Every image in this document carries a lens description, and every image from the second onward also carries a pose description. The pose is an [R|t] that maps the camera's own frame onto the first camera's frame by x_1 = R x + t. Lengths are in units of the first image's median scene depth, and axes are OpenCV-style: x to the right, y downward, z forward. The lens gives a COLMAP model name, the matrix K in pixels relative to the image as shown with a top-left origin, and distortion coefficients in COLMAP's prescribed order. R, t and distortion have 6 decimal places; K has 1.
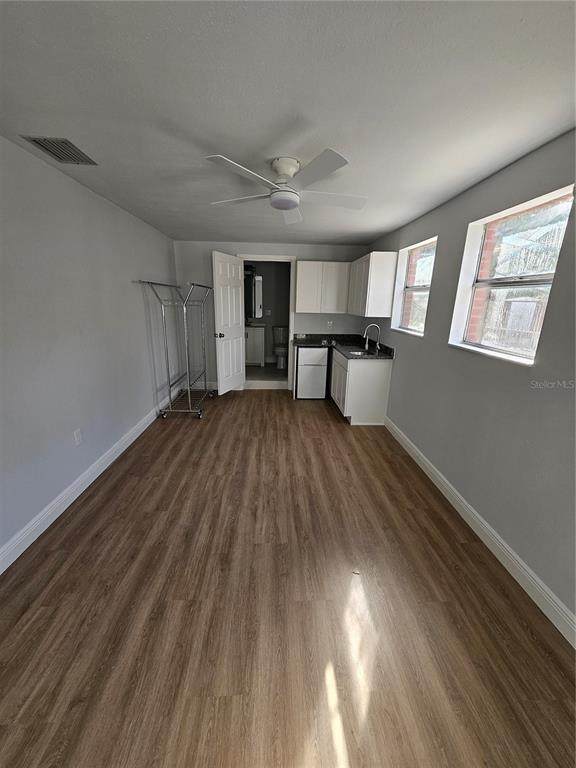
lens RADIAL K [[305.8, 0, 288.0], [0, 305.8, 390.0], [0, 0, 1]] dist [0.002593, 0.000251]
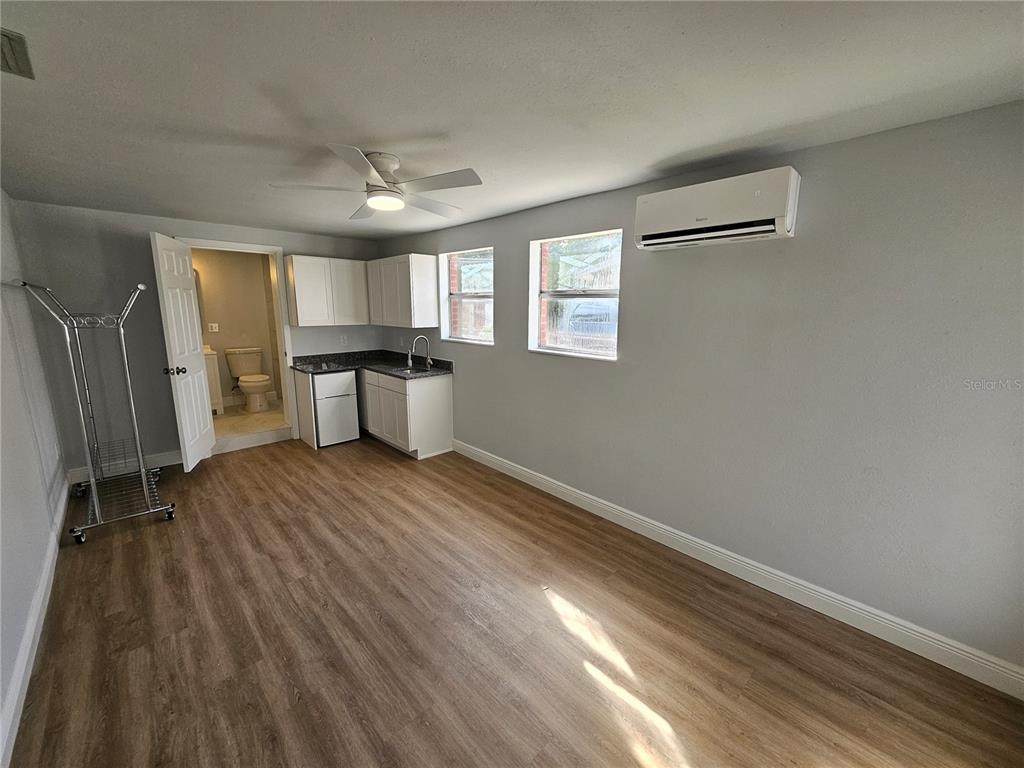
lens RADIAL K [[407.8, 0, 512.0], [0, 407.8, 384.0], [0, 0, 1]] dist [0.002593, 0.000251]
pose [[0.752688, -0.139461, 0.643437, -0.346357], [0.193953, 0.980907, -0.014279, -0.024026], [-0.629161, 0.135544, 0.765366, -0.005765]]
